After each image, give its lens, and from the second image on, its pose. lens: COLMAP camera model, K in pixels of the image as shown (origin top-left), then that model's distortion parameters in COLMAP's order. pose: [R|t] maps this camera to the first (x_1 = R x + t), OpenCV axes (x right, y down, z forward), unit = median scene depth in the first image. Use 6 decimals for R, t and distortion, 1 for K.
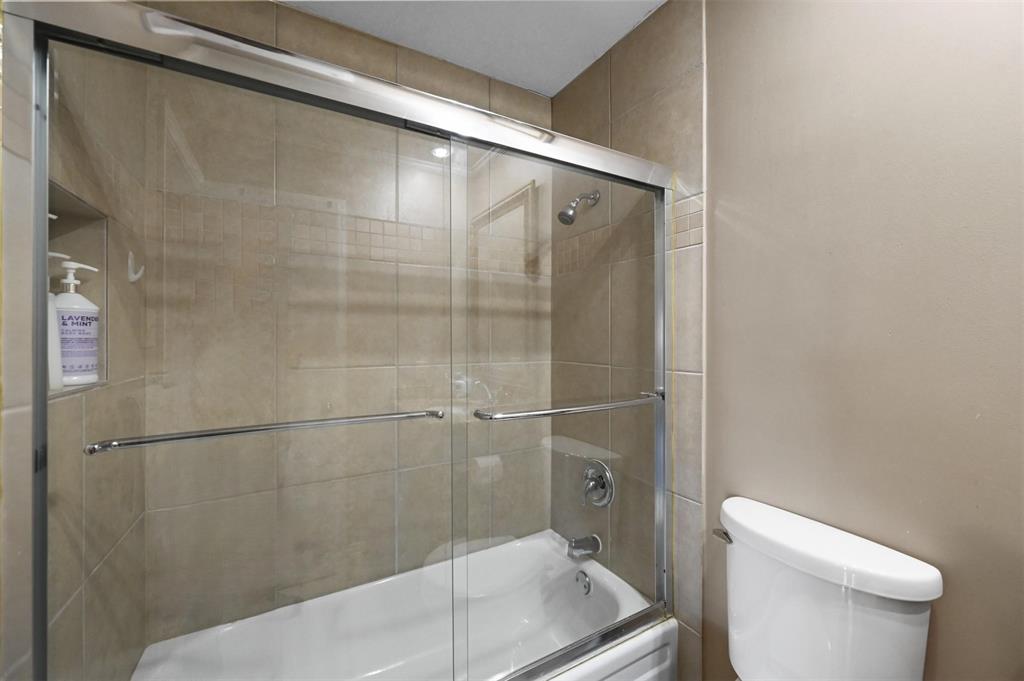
lens RADIAL K [[401.6, 0, 515.6], [0, 401.6, 339.2], [0, 0, 1]] dist [-0.003378, -0.000093]
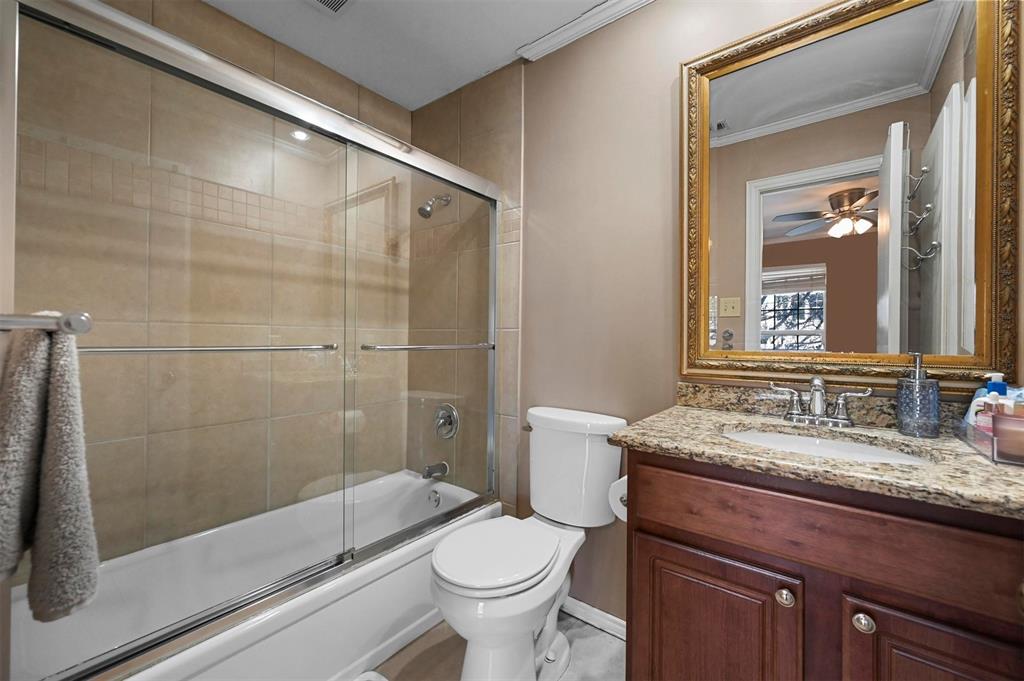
lens RADIAL K [[401.6, 0, 511.3], [0, 401.6, 338.1], [0, 0, 1]] dist [-0.003378, -0.000093]
pose [[0.929758, 0.011443, 0.367995, -0.082369], [-0.012147, 0.999926, -0.000402, 0.093652], [-0.367972, -0.004097, 0.929828, -0.287707]]
